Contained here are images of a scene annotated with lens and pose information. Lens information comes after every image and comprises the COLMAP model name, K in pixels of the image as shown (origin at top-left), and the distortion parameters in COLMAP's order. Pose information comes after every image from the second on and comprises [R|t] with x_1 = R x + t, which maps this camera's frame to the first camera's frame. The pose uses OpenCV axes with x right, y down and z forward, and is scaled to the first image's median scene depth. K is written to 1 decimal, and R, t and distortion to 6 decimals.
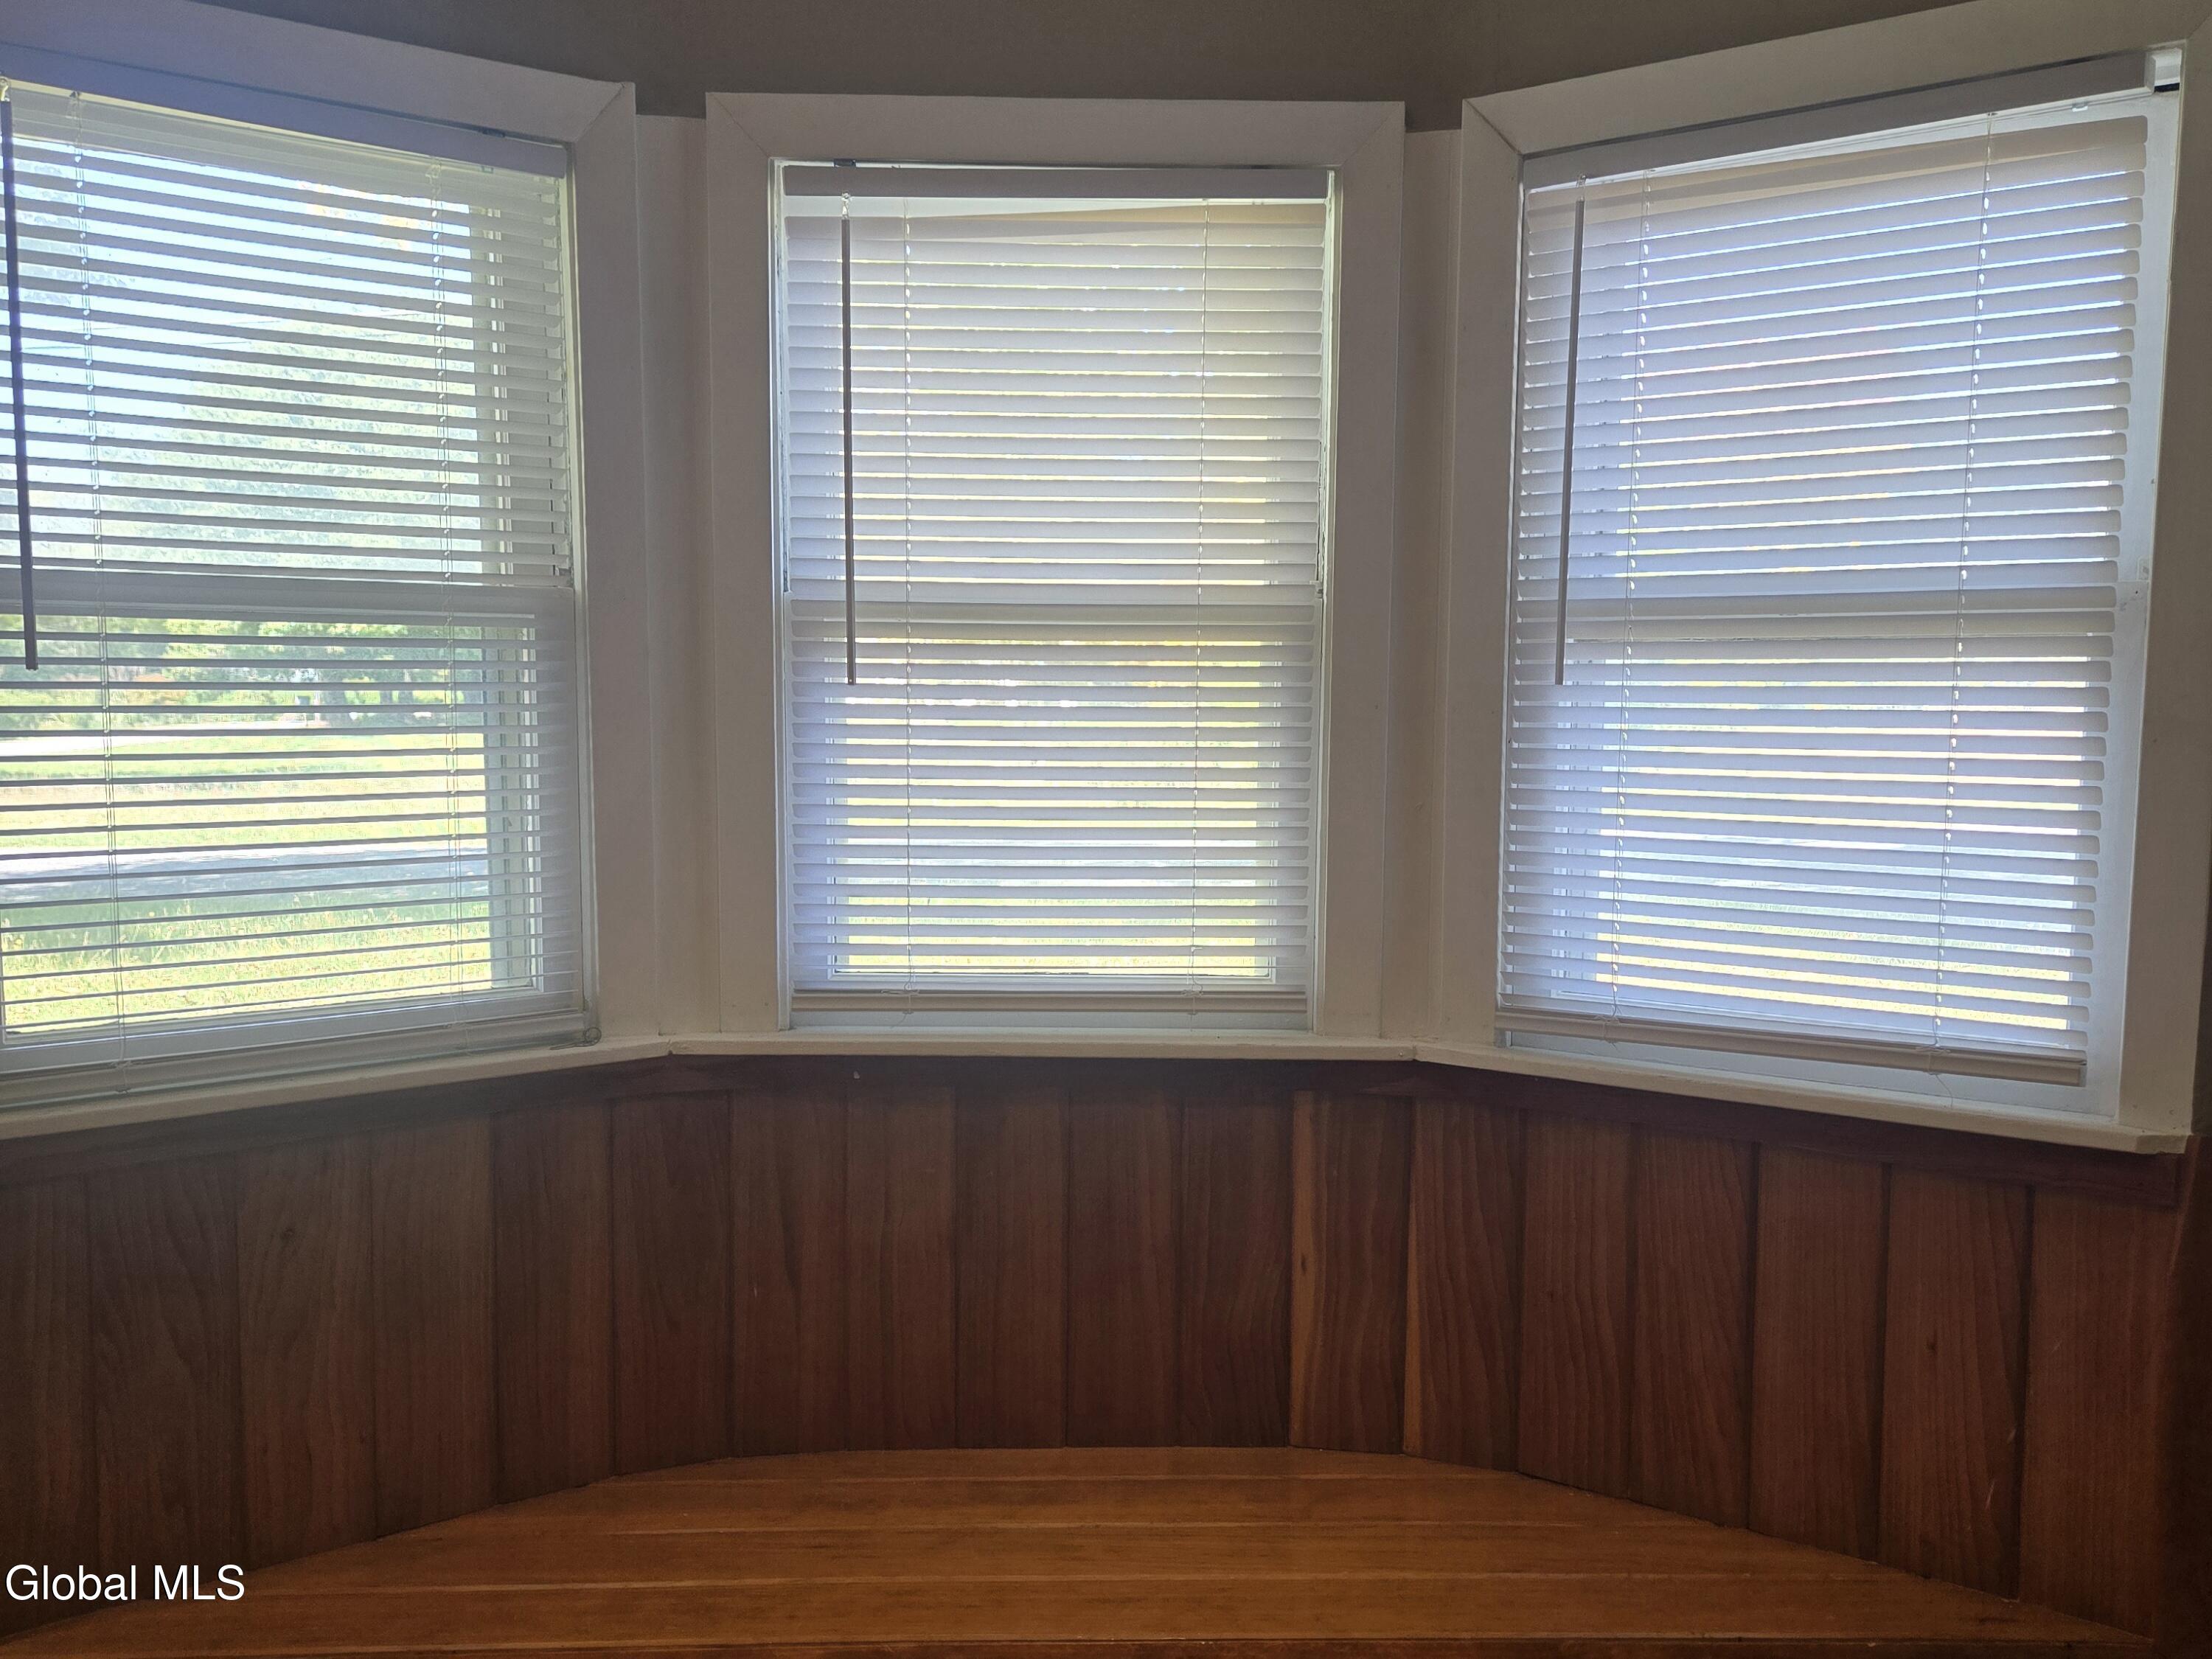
lens RADIAL K [[1957.5, 0, 1106.0], [0, 1957.5, 829.5], [0, 0, 1]] dist [0.079425, -0.053632]
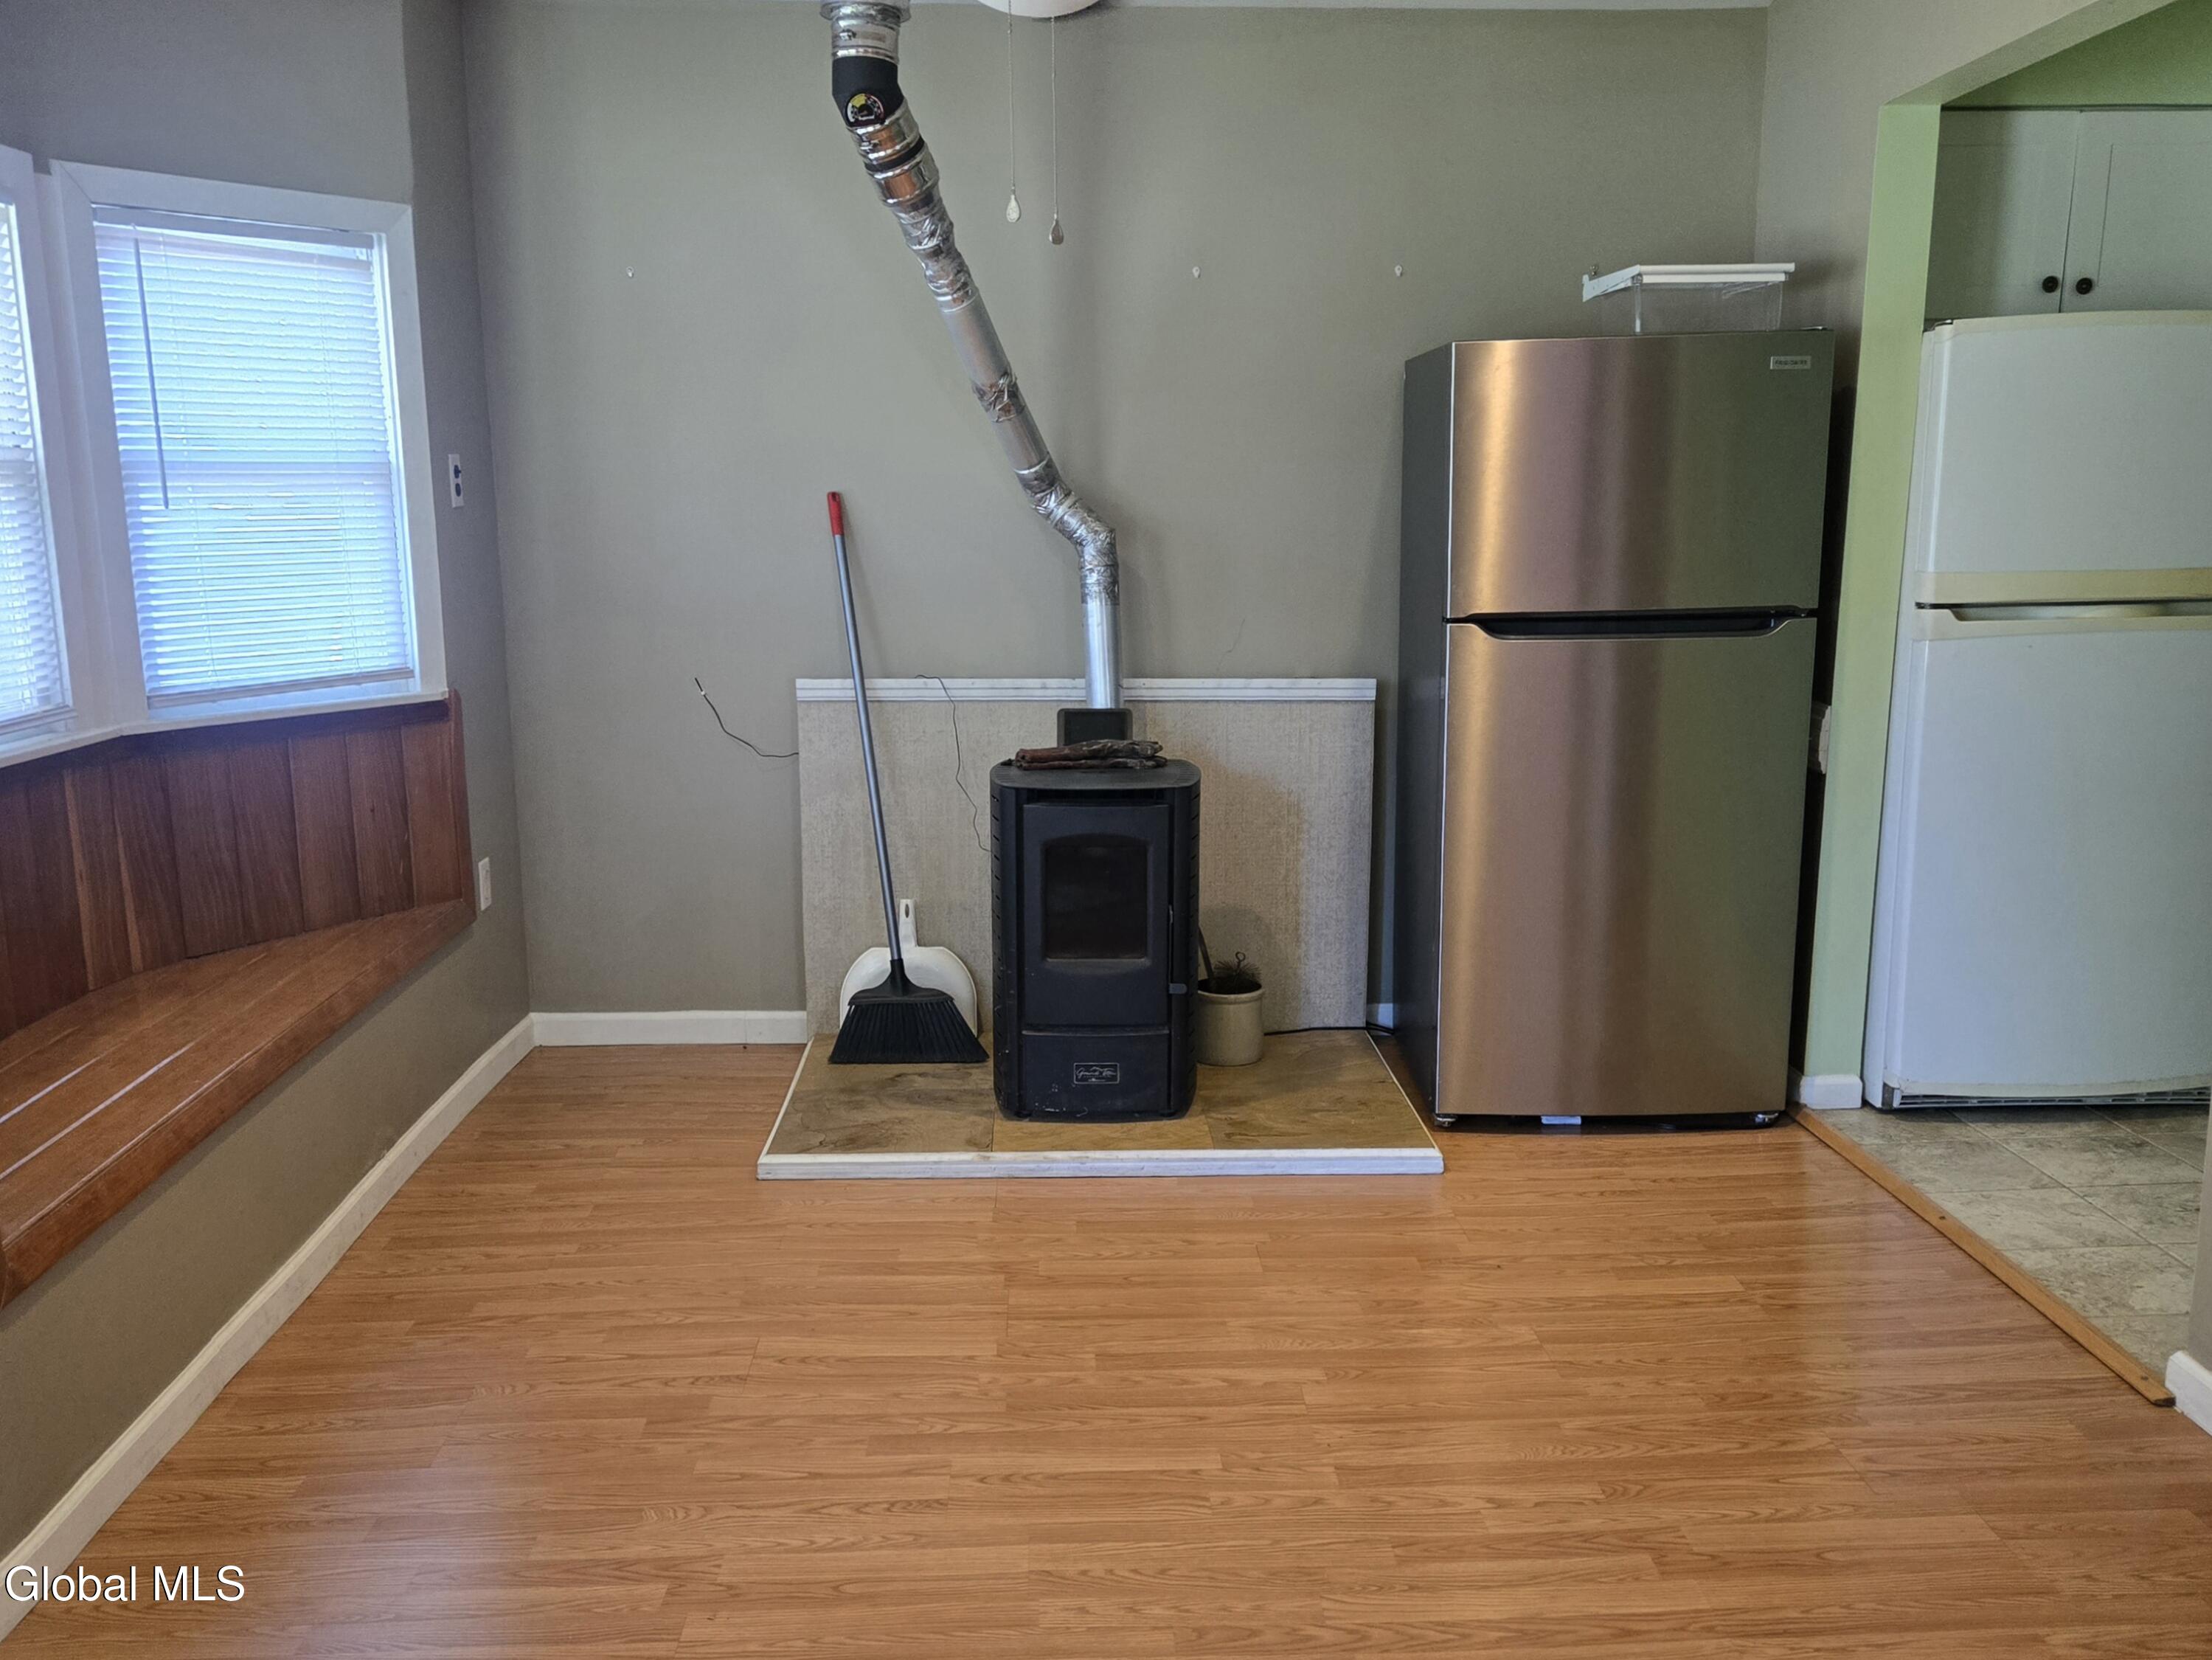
lens RADIAL K [[1957.8, 0, 1106.0], [0, 1957.8, 830.0], [0, 0, 1]] dist [0.079425, -0.053632]
pose [[-0.036617, -0.178255, 0.983303, -1.812935], [0.107550, 0.977545, 0.181216, -0.025775], [-0.993525, 0.112390, -0.016623, 0.223727]]
